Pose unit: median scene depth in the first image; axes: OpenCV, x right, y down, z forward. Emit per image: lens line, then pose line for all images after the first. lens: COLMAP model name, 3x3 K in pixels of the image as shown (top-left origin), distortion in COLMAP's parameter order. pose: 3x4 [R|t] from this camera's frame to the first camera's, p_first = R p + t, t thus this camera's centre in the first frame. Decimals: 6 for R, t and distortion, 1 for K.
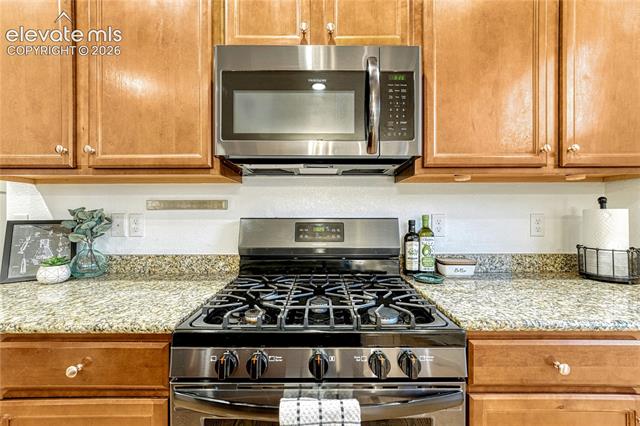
lens RADIAL K [[275.7, 0, 320.0], [0, 275.7, 213.0], [0, 0, 1]] dist [-0.002113, 0.000008]
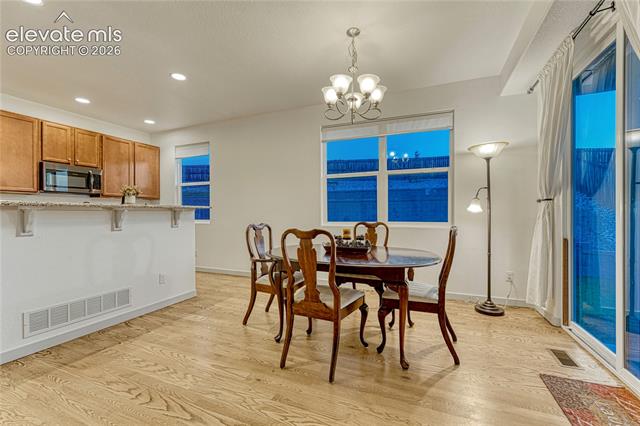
lens RADIAL K [[275.7, 0, 320.0], [0, 275.7, 213.0], [0, 0, 1]] dist [-0.002113, 0.000008]
pose [[0.398430, -0.001863, 0.917197, -2.154215], [0.002769, 0.999996, 0.000829, 0.111037], [-0.917195, 0.002210, 0.398433, -3.730635]]
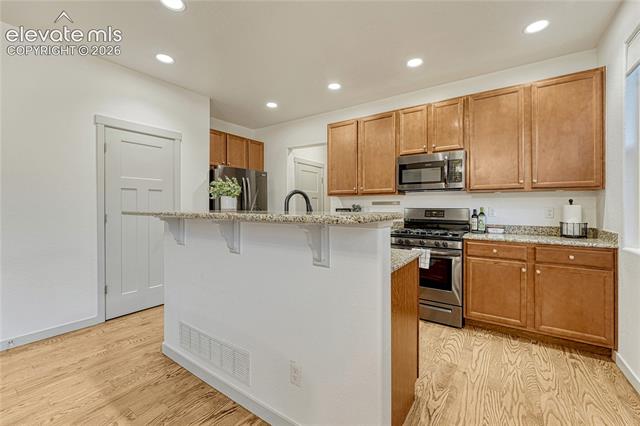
lens RADIAL K [[267.5, 0, 321.3], [0, 267.5, 205.3], [0, 0, 1]] dist [-0.000699, 0.000057]
pose [[0.816004, 0.000016, -0.578046, 0.692877], [-0.003170, 0.999985, -0.004448, 0.004325], [0.578037, 0.005462, 0.815992, -2.015660]]
